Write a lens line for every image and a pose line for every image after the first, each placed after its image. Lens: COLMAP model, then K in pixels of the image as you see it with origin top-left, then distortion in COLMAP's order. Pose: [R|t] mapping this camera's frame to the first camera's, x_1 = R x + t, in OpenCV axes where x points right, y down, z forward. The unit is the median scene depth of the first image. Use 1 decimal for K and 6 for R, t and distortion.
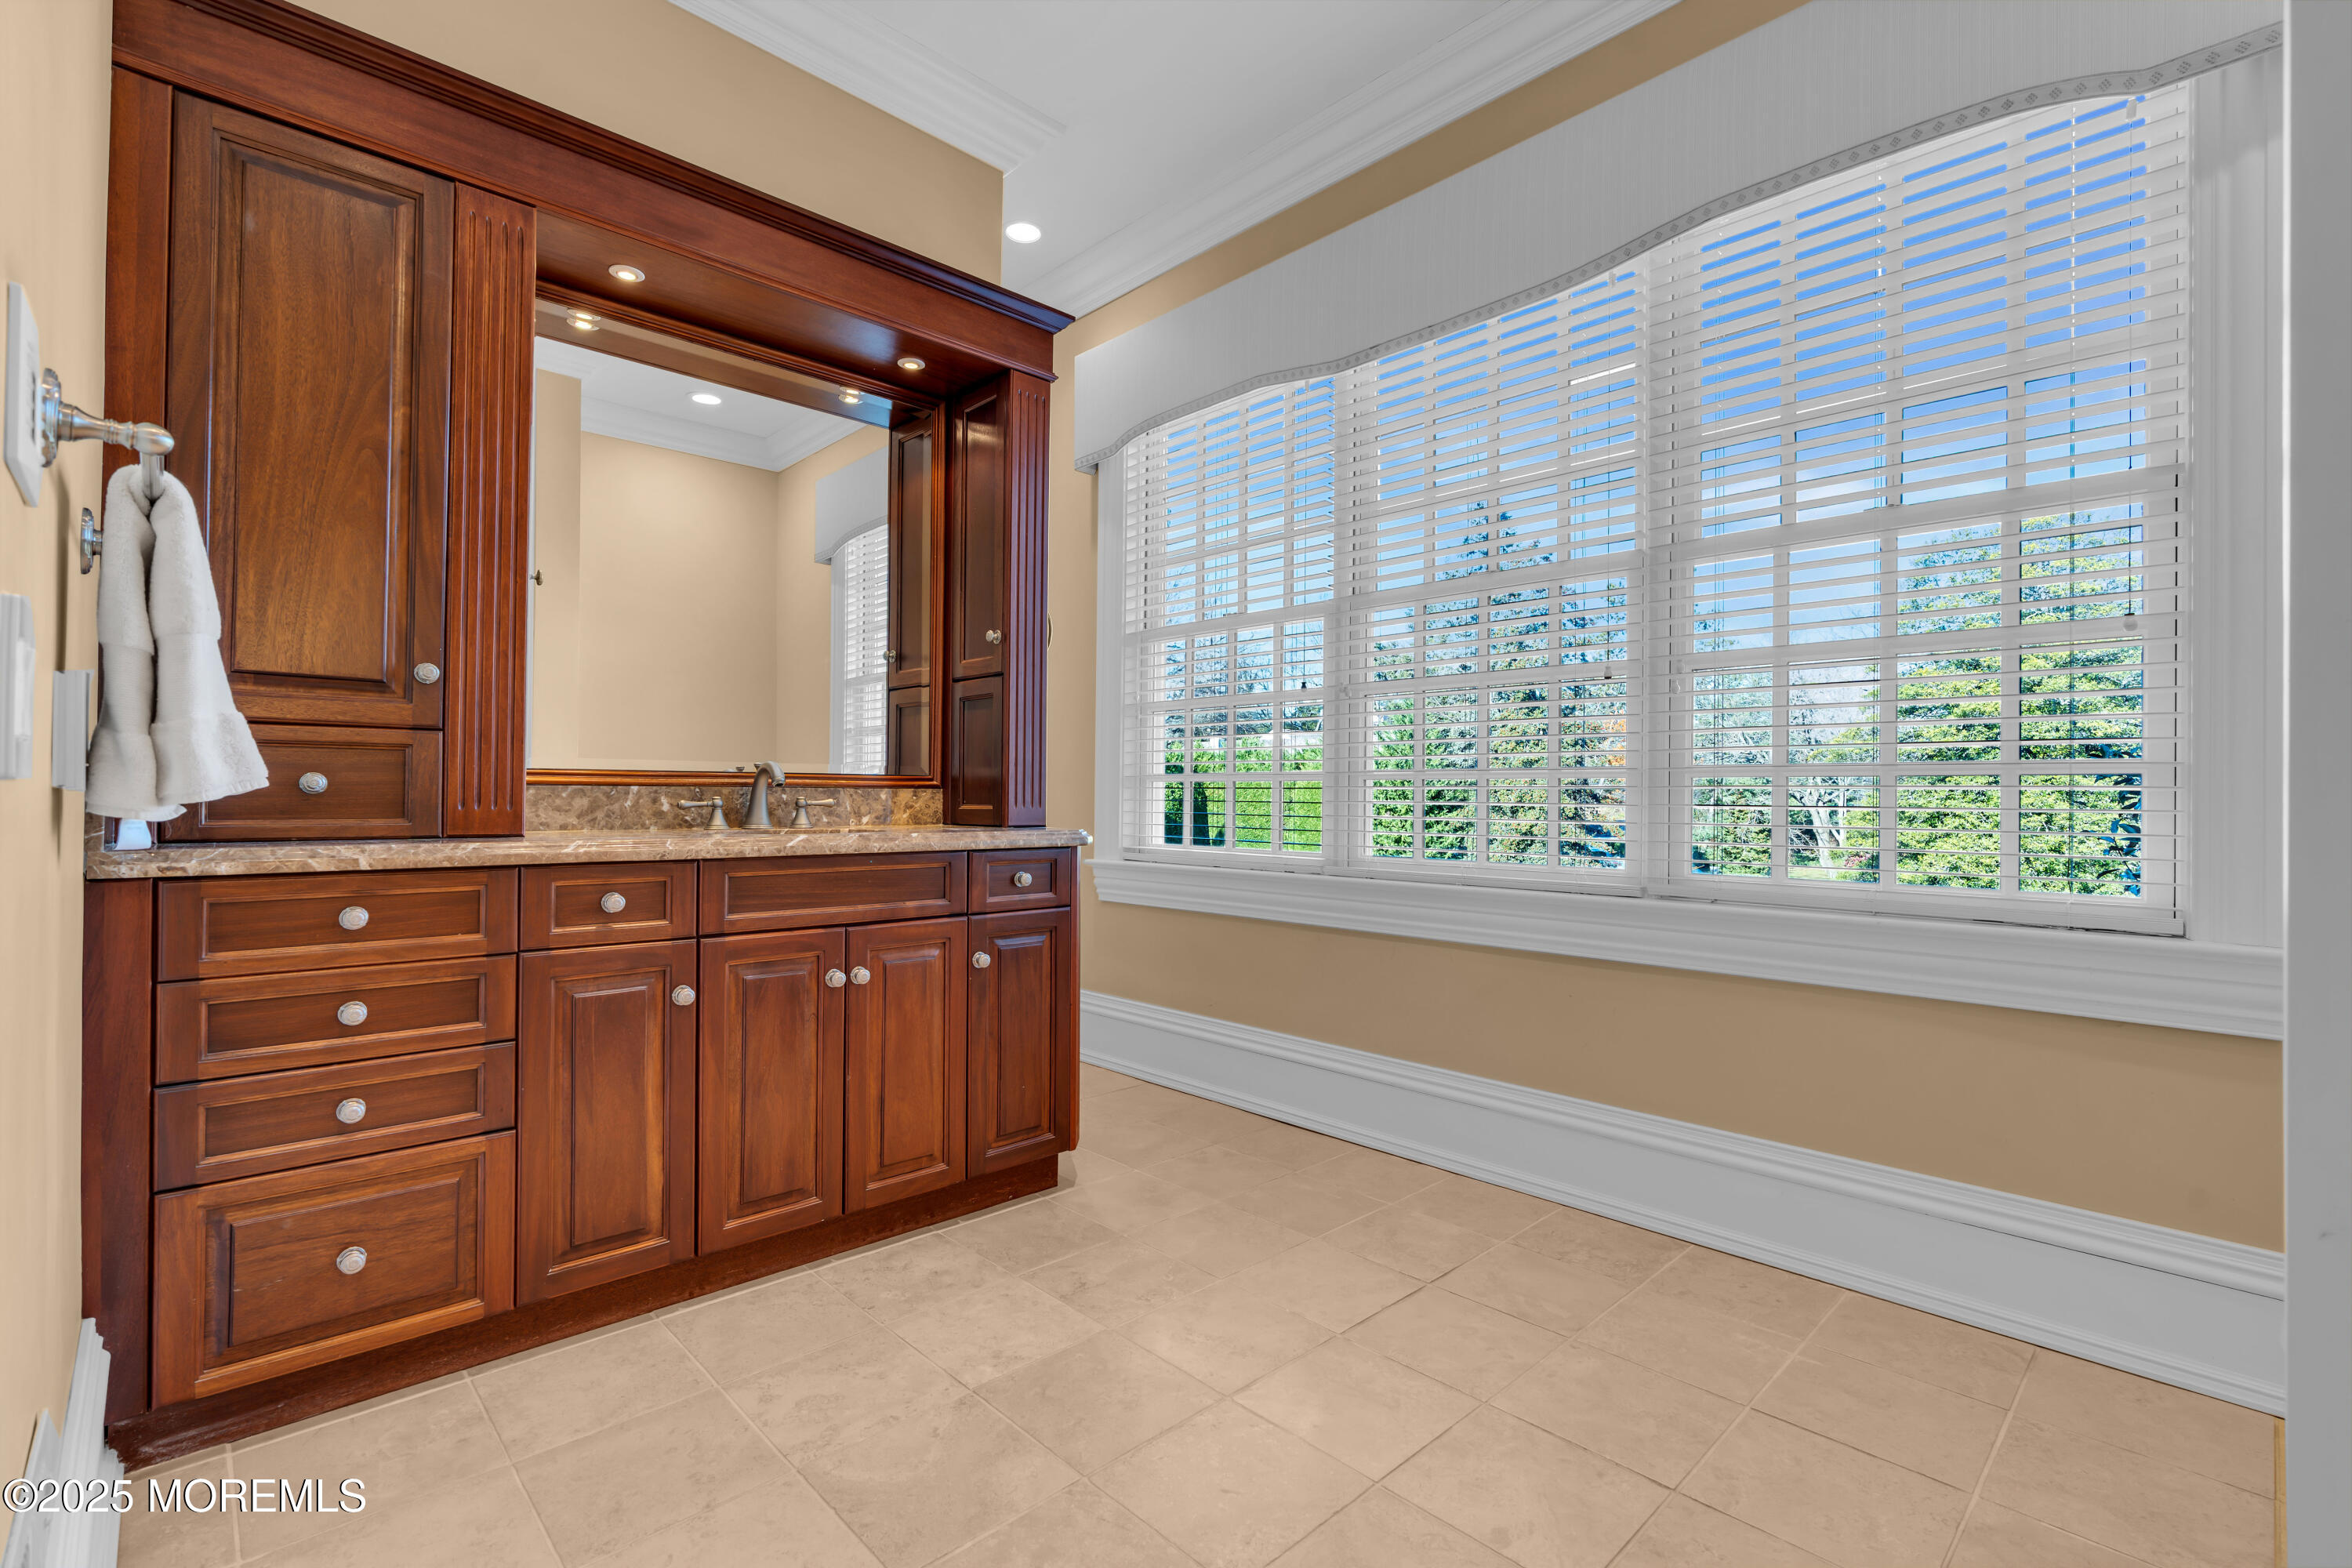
lens RADIAL K [[1068.2, 0, 1175.7], [0, 1068.2, 789.9], [0, 0, 1]] dist [-0.003900, -0.000027]
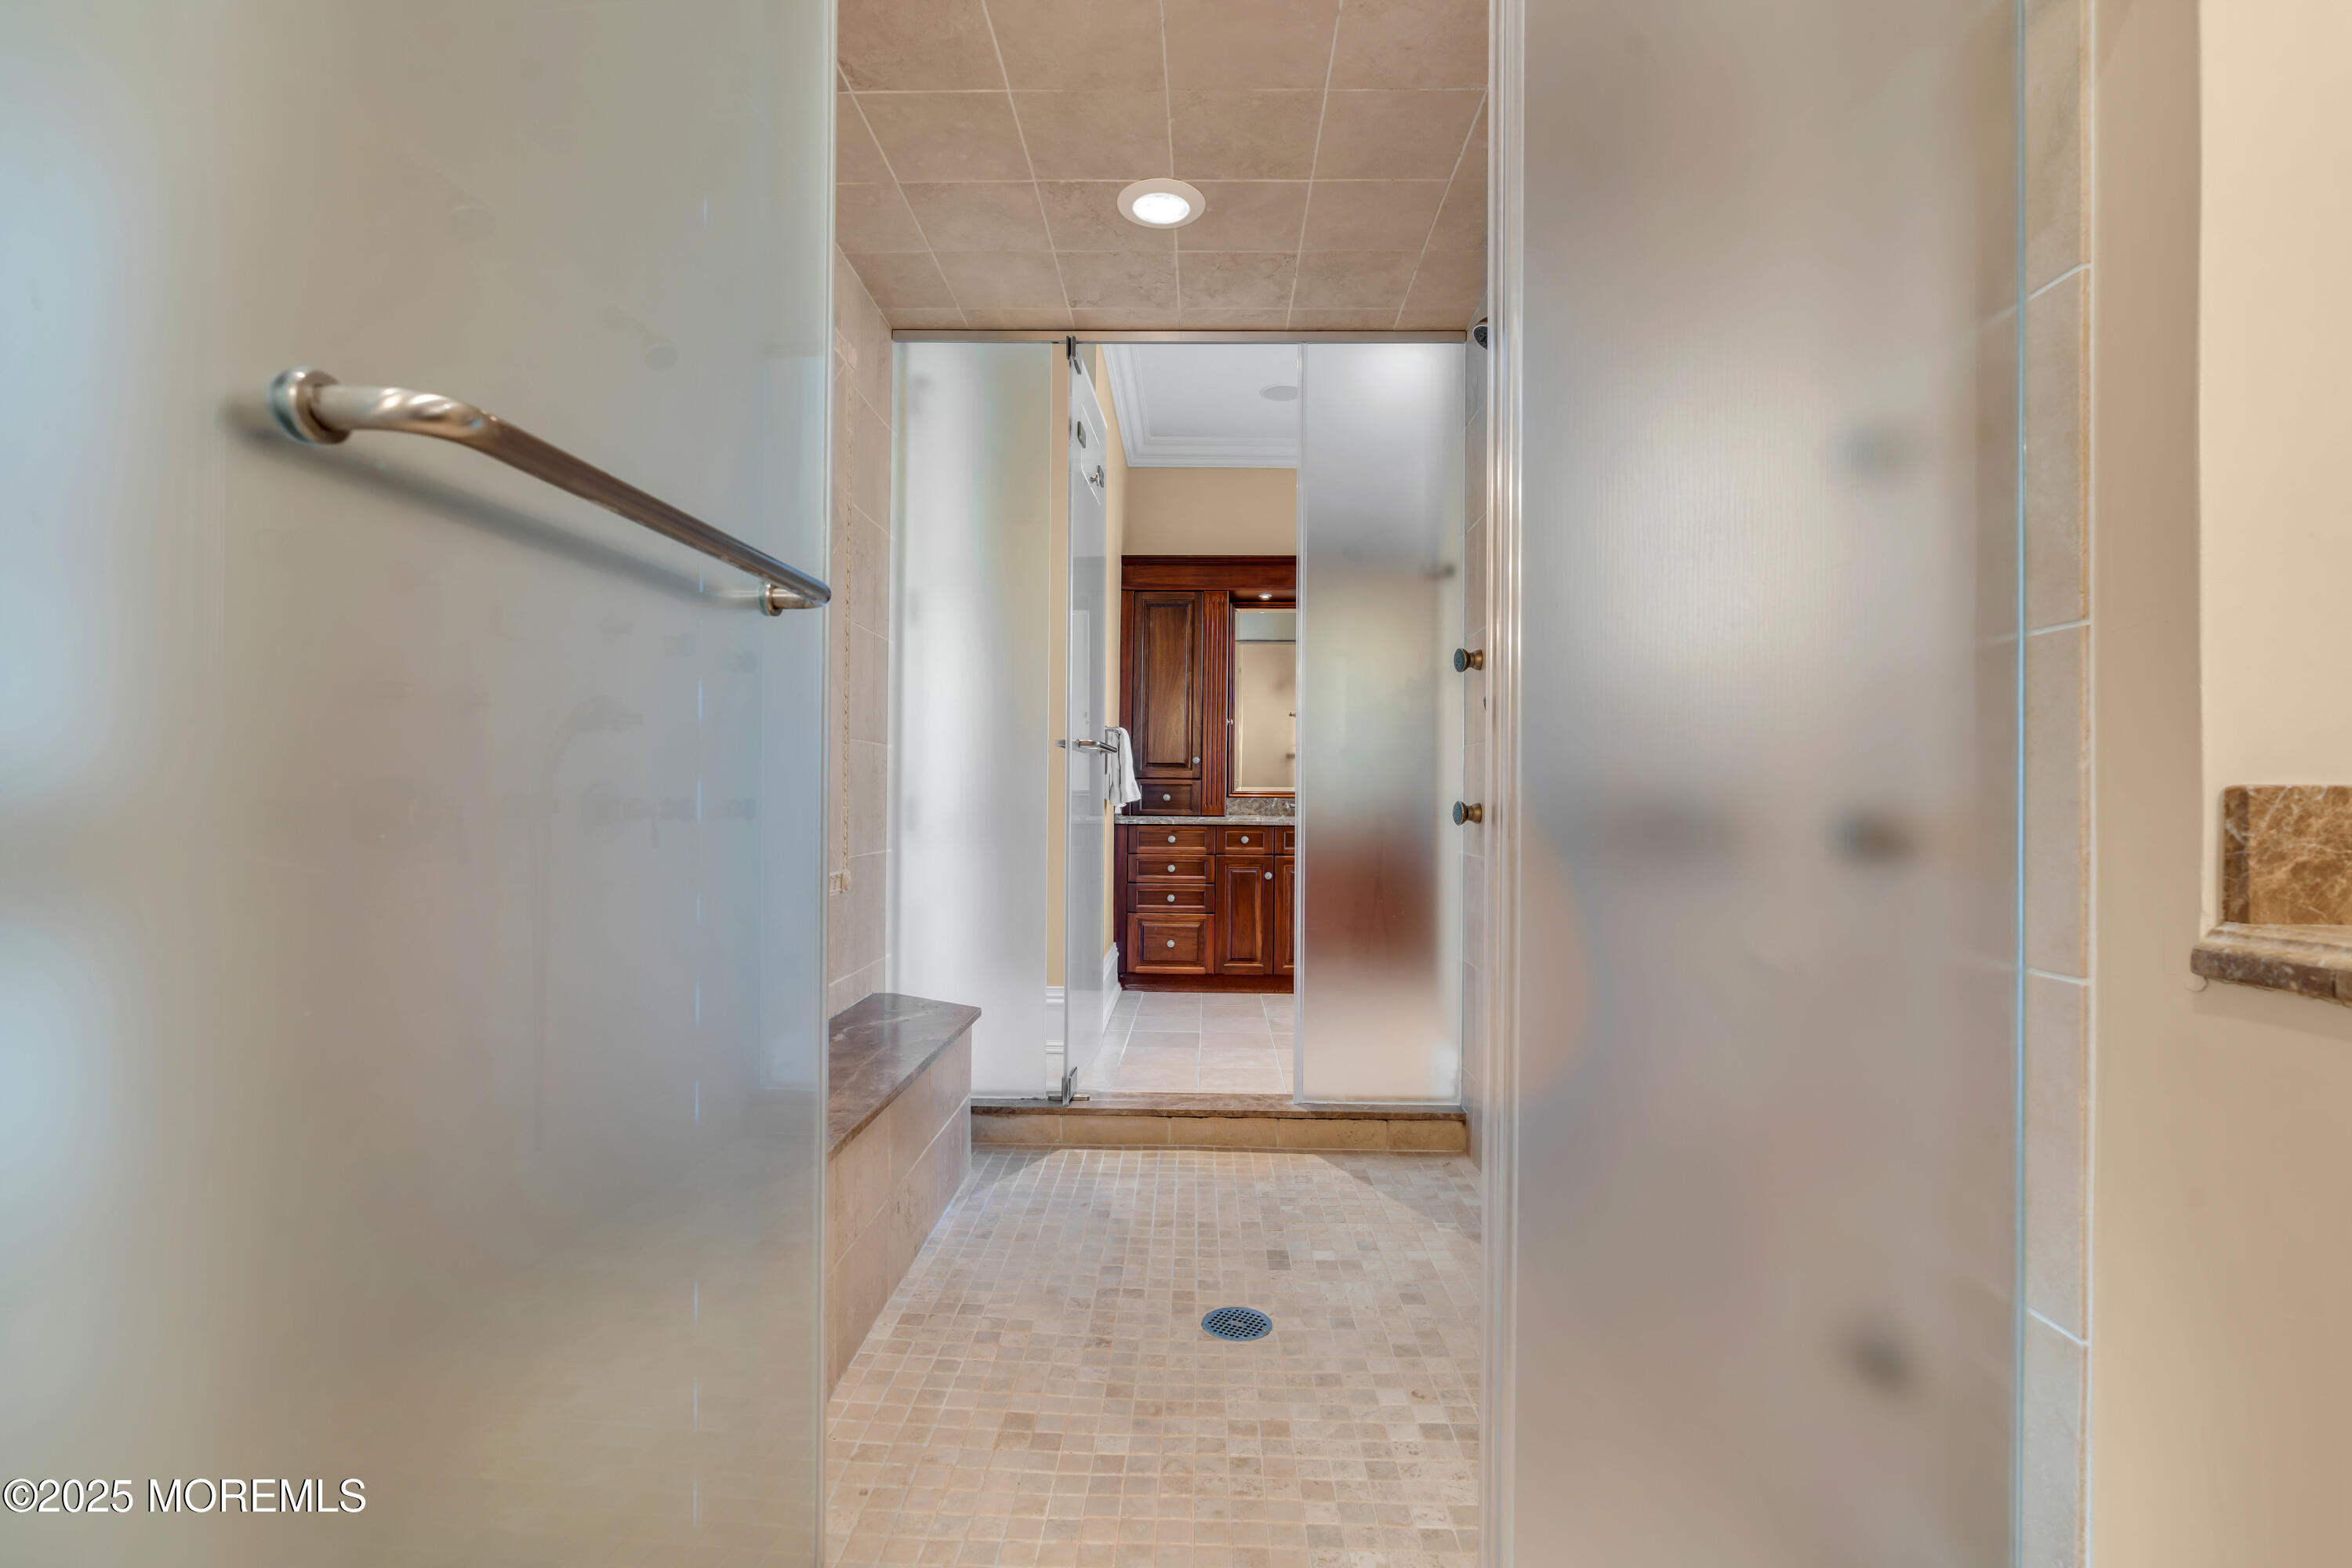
lens RADIAL K [[1068.2, 0, 1177.5], [0, 1068.2, 785.5], [0, 0, 1]] dist [-0.003900, -0.000027]
pose [[0.708173, -0.003845, -0.706028, 1.556394], [-0.002095, 0.999969, -0.007546, -0.019259], [0.706035, 0.006823, 0.708144, -1.309819]]
